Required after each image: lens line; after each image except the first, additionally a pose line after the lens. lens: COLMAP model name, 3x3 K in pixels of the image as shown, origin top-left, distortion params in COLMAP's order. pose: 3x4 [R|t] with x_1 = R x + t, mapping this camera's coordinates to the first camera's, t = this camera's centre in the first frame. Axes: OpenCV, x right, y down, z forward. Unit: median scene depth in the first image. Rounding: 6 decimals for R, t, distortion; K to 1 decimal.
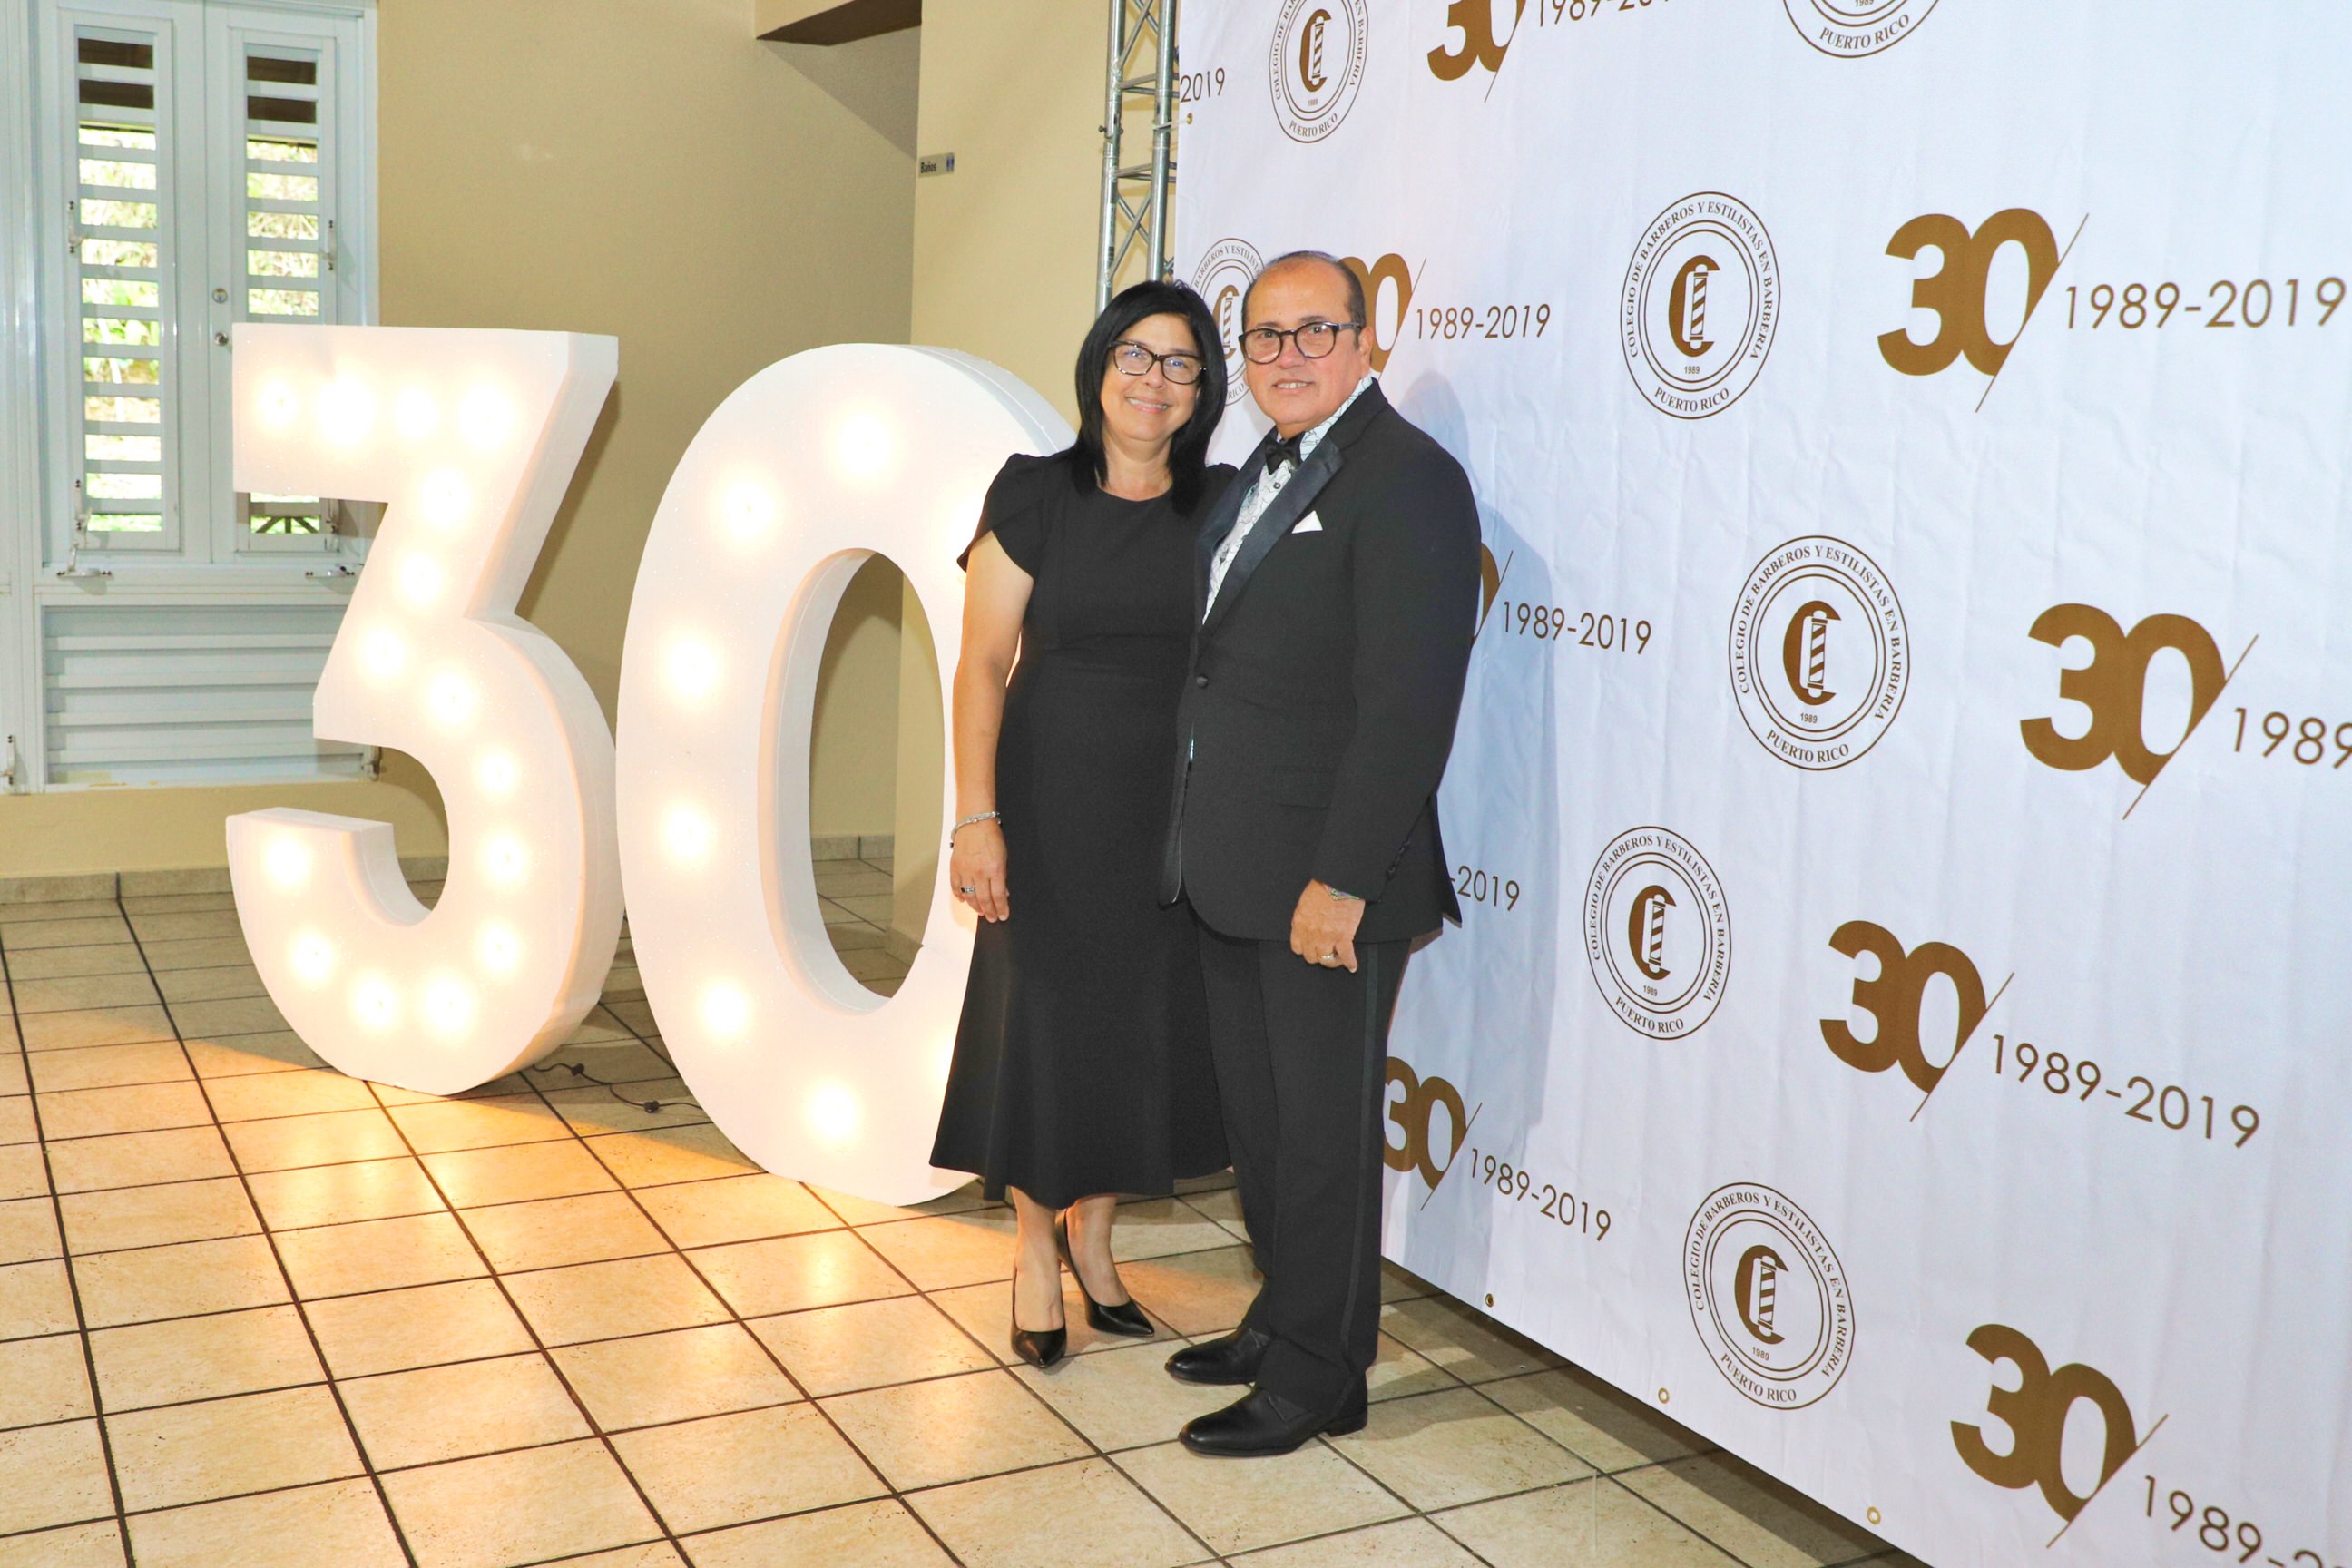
lens RADIAL K [[2275.9, 0, 981.6], [0, 2275.9, 745.0], [0, 0, 1]] dist [0.018353, 0.000000]
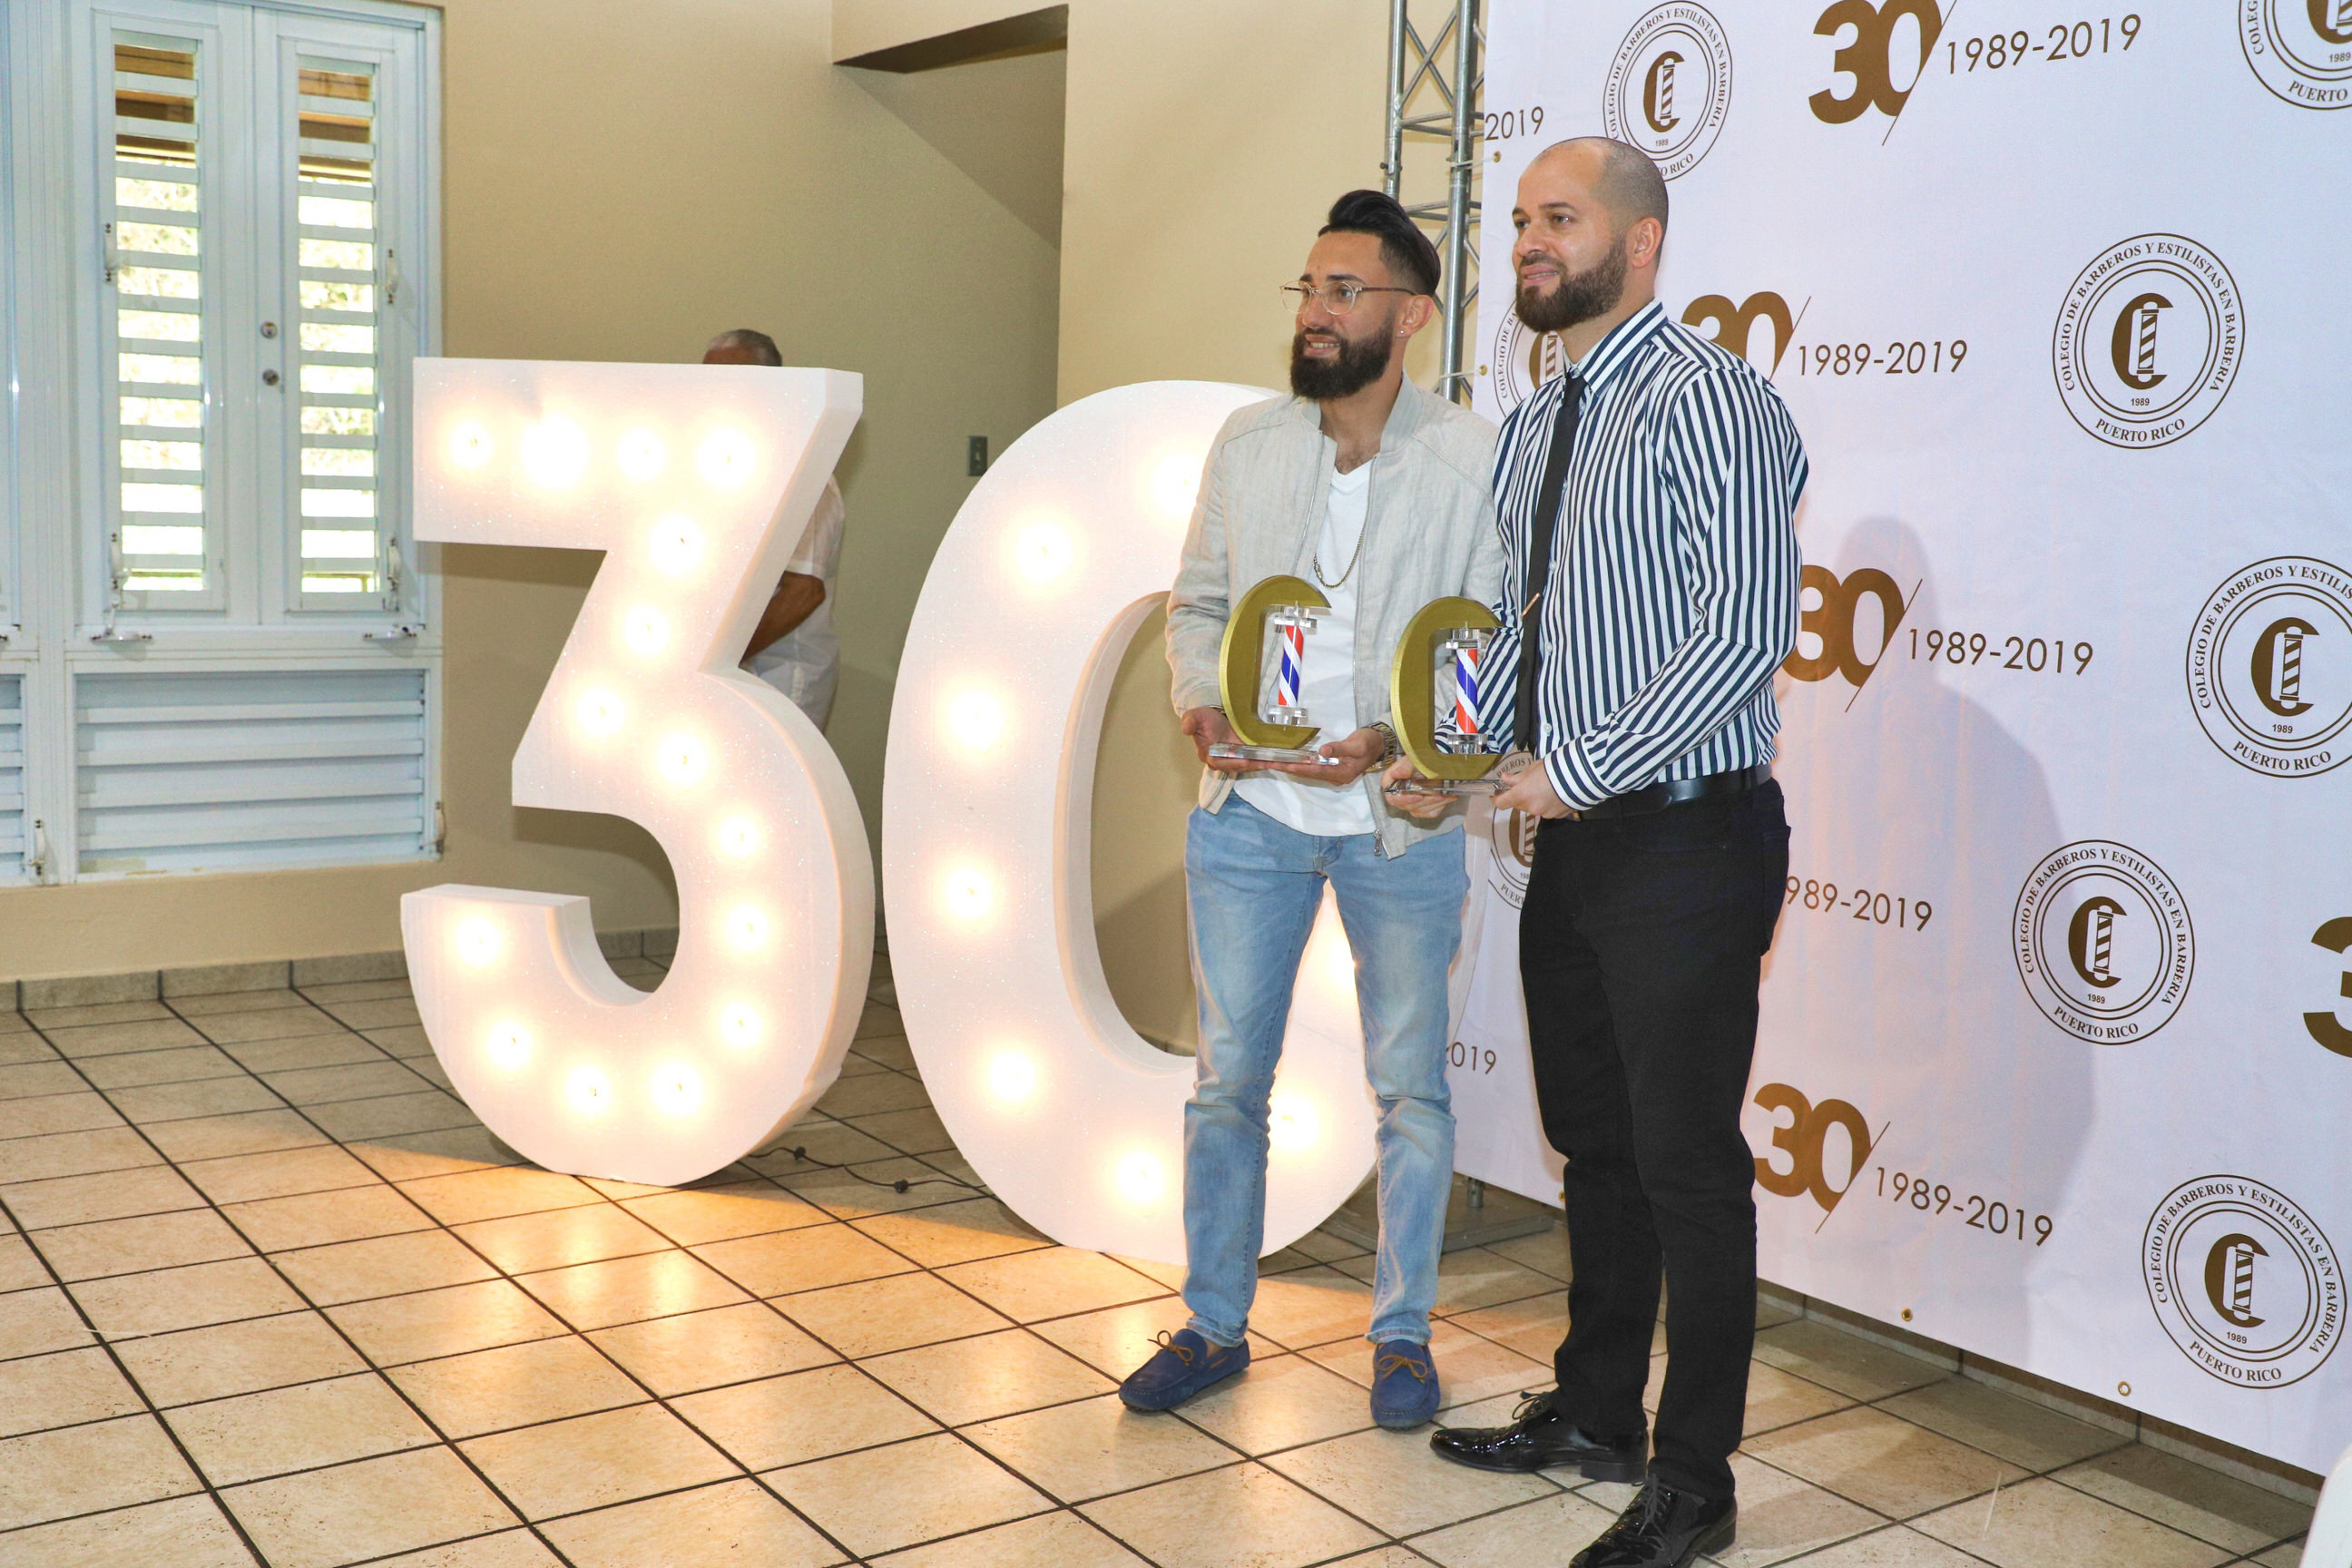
lens RADIAL K [[2429.6, 0, 1188.3], [0, 2429.6, 777.4], [0, 0, 1]] dist [0.020629, 0.000000]
pose [[0.985464, -0.022085, 0.168442, -0.210275], [0.025552, 0.999503, -0.018443, 0.011866], [-0.167951, 0.022478, 0.985539, -0.019227]]
